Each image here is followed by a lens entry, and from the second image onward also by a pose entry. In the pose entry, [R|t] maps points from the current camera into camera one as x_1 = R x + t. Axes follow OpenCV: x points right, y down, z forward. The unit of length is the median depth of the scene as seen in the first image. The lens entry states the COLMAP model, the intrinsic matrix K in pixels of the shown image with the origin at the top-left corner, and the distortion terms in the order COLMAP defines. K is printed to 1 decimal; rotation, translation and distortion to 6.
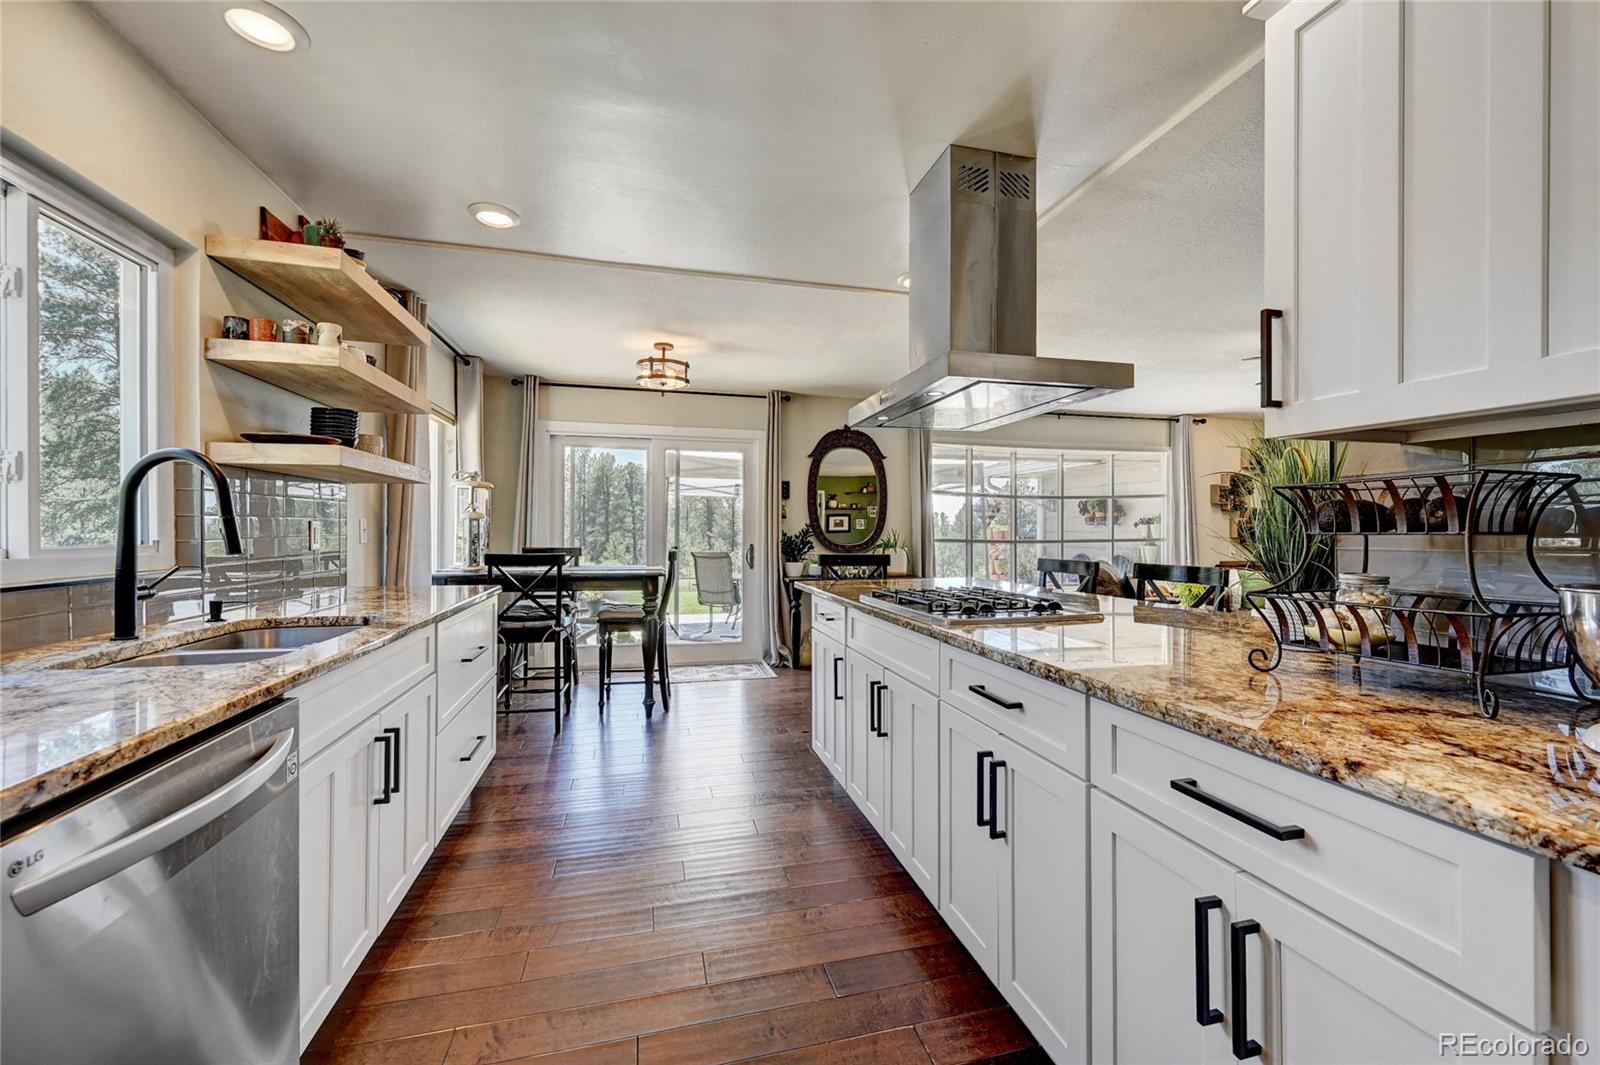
lens RADIAL K [[635.9, 0, 788.5], [0, 635.9, 529.1], [0, 0, 1]] dist [-0.000845, -0.000147]
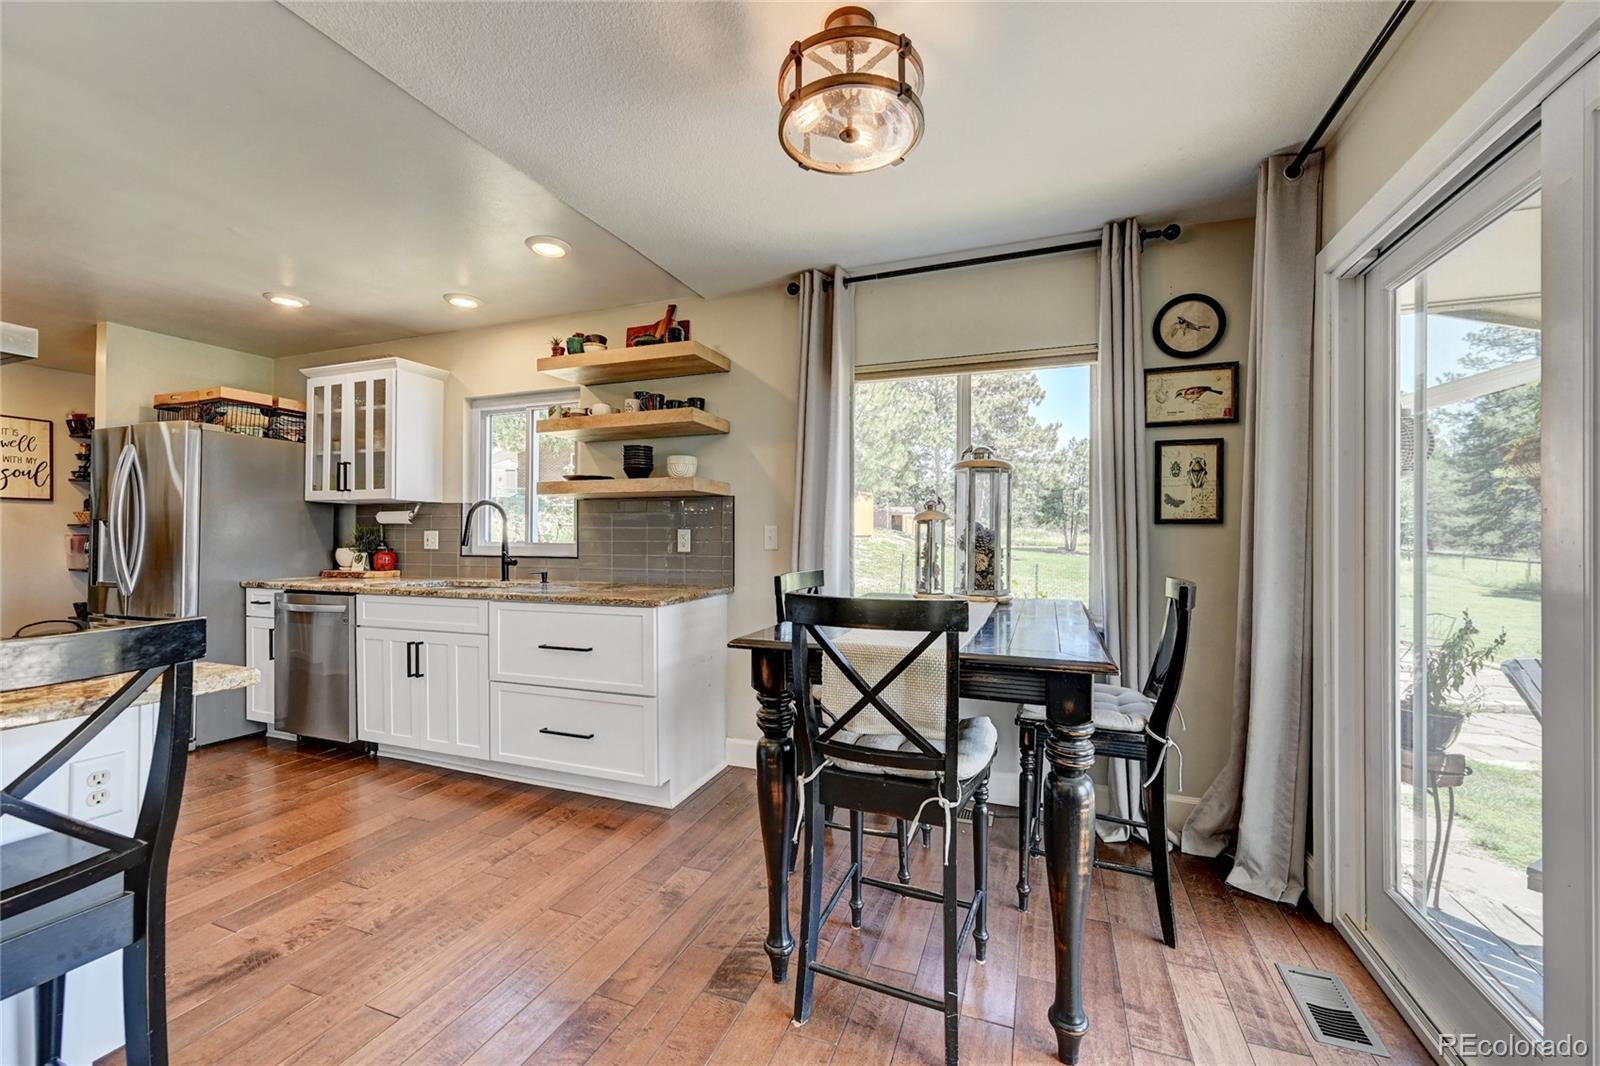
lens RADIAL K [[635.0, 0, 807.7], [0, 635.0, 532.2], [0, 0, 1]] dist [-0.001863, 0.000129]
pose [[0.577844, 0.000276, 0.816147, -0.642881], [0.006672, 0.999965, -0.005062, 0.010491], [-0.816120, 0.008370, 0.577822, -1.273892]]
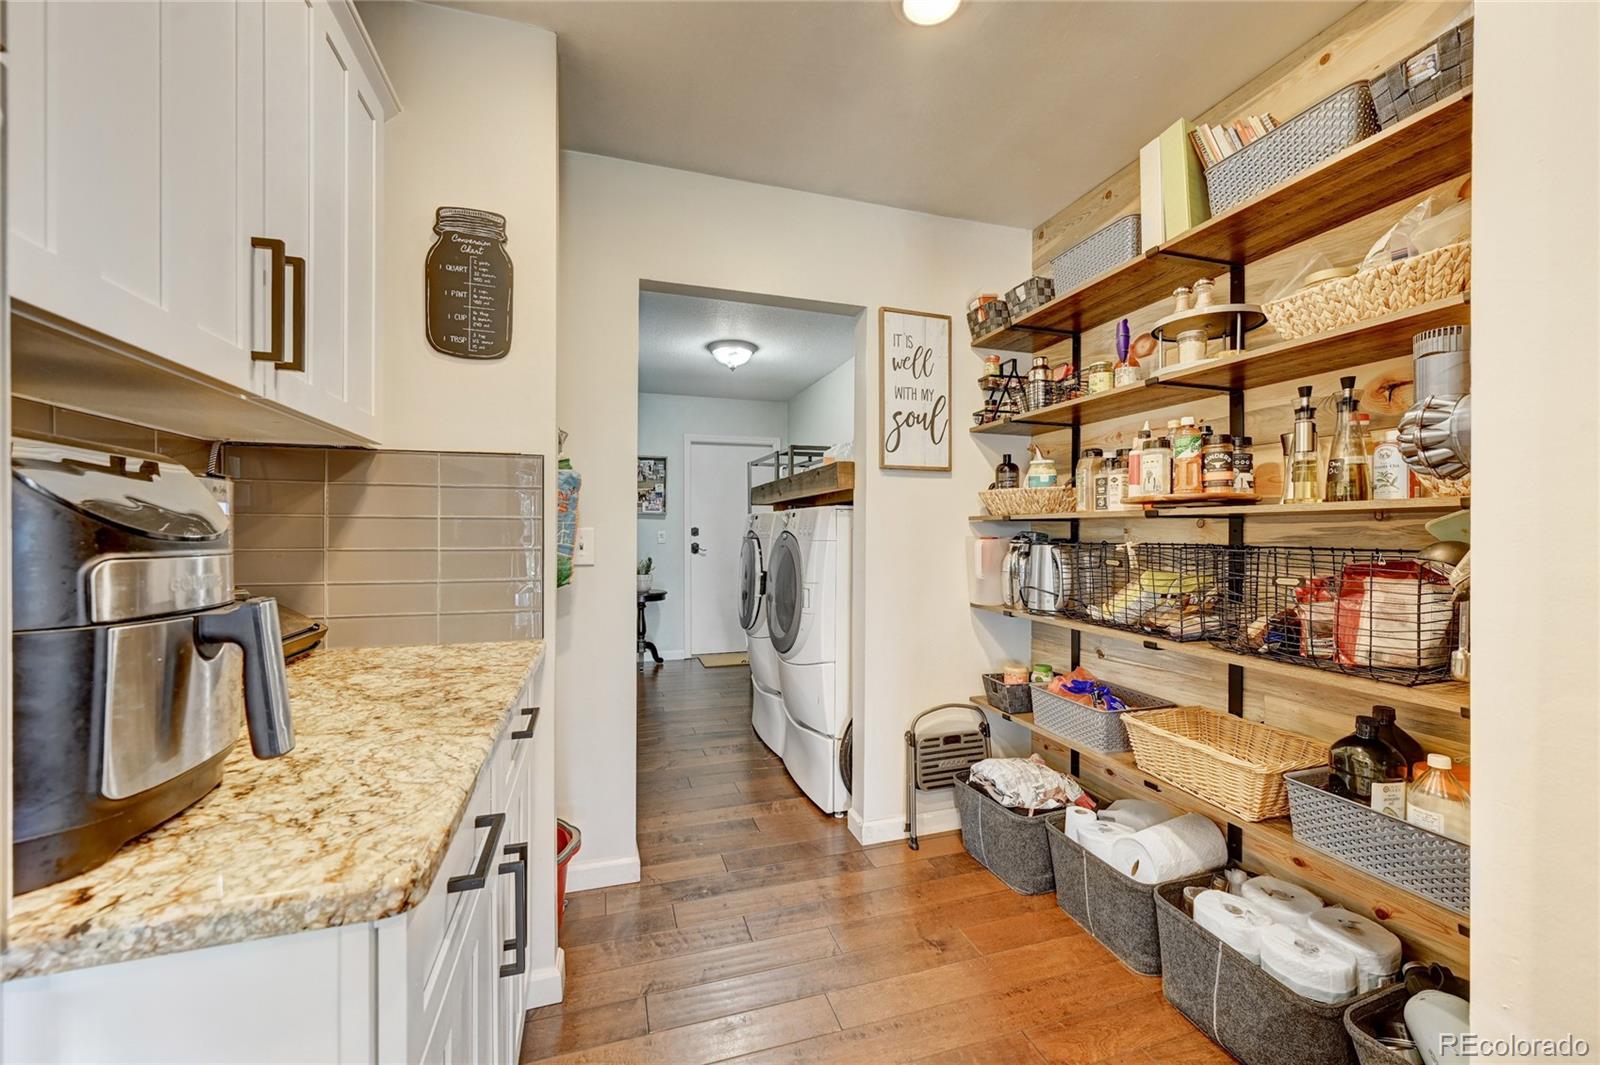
lens RADIAL K [[635.9, 0, 792.0], [0, 635.9, 531.7], [0, 0, 1]] dist [-0.000845, -0.000147]
pose [[0.999329, -0.002996, 0.036512, -0.713546], [0.003264, 0.999968, -0.007283, -0.023417], [-0.036489, 0.007398, 0.999307, 2.109215]]
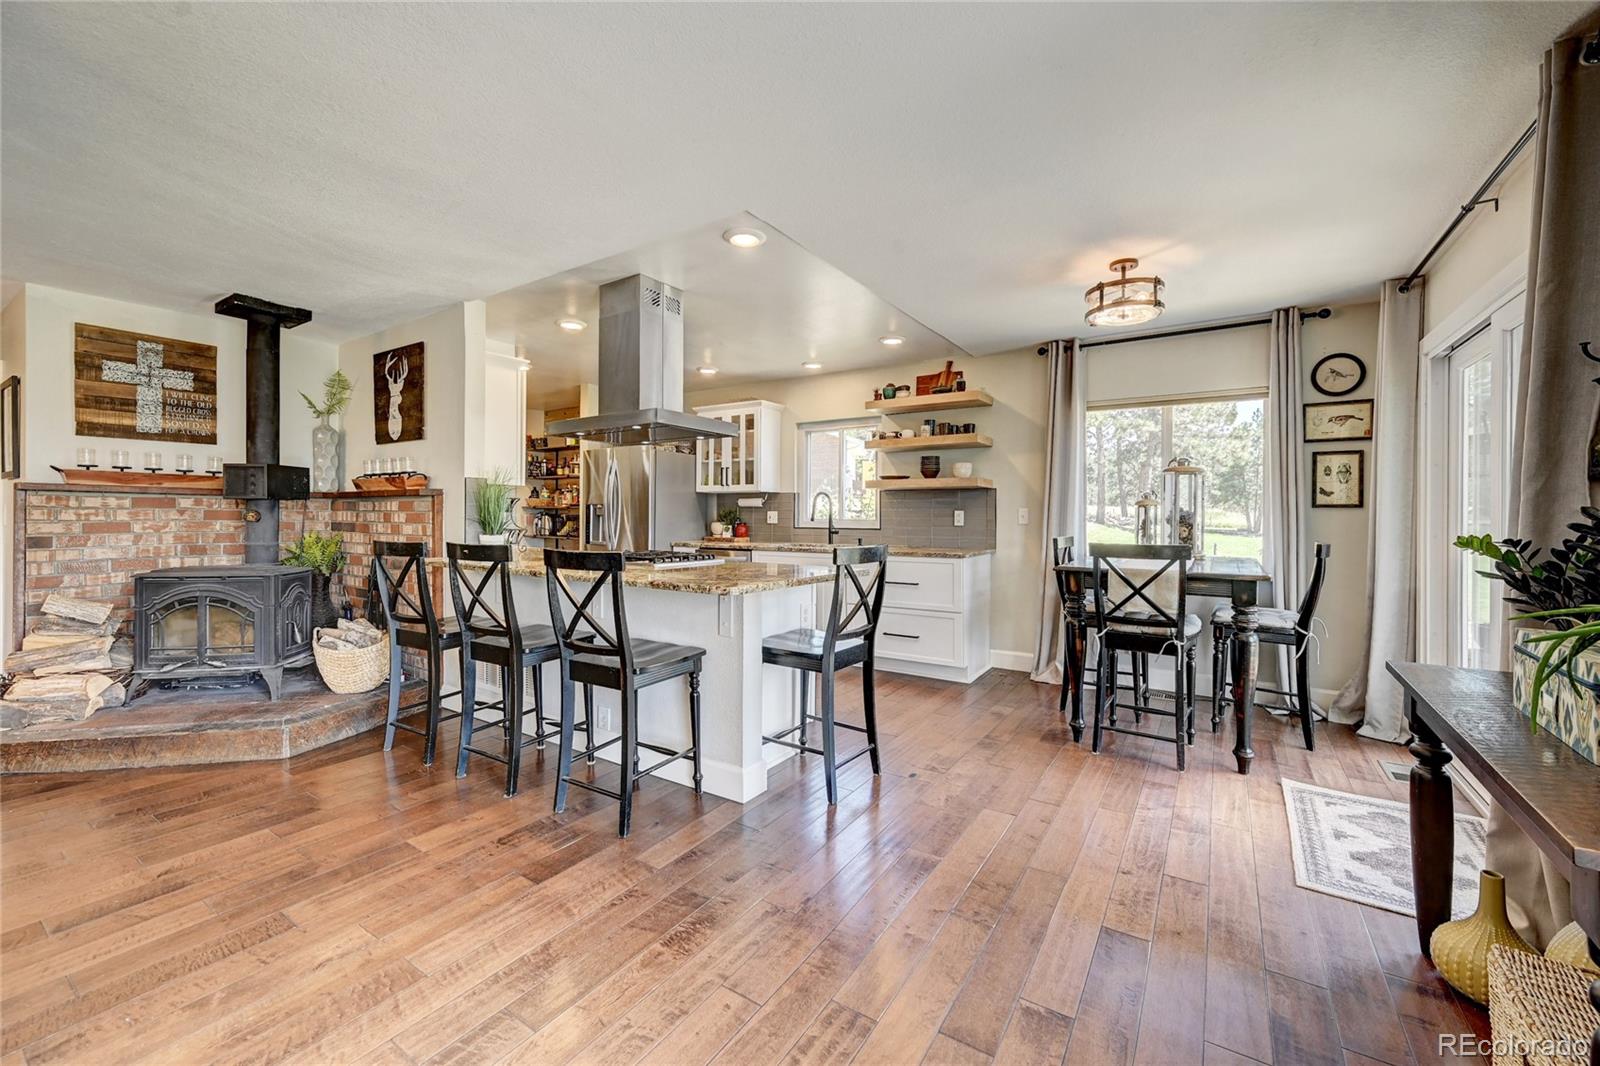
lens RADIAL K [[635.0, 0, 806.7], [0, 635.0, 513.4], [0, 0, 1]] dist [-0.001863, 0.000129]
pose [[0.742830, -0.000088, 0.669480, -1.914582], [0.003755, 0.999985, -0.004035, 0.011427], [-0.669470, 0.005511, 0.742819, -1.582928]]
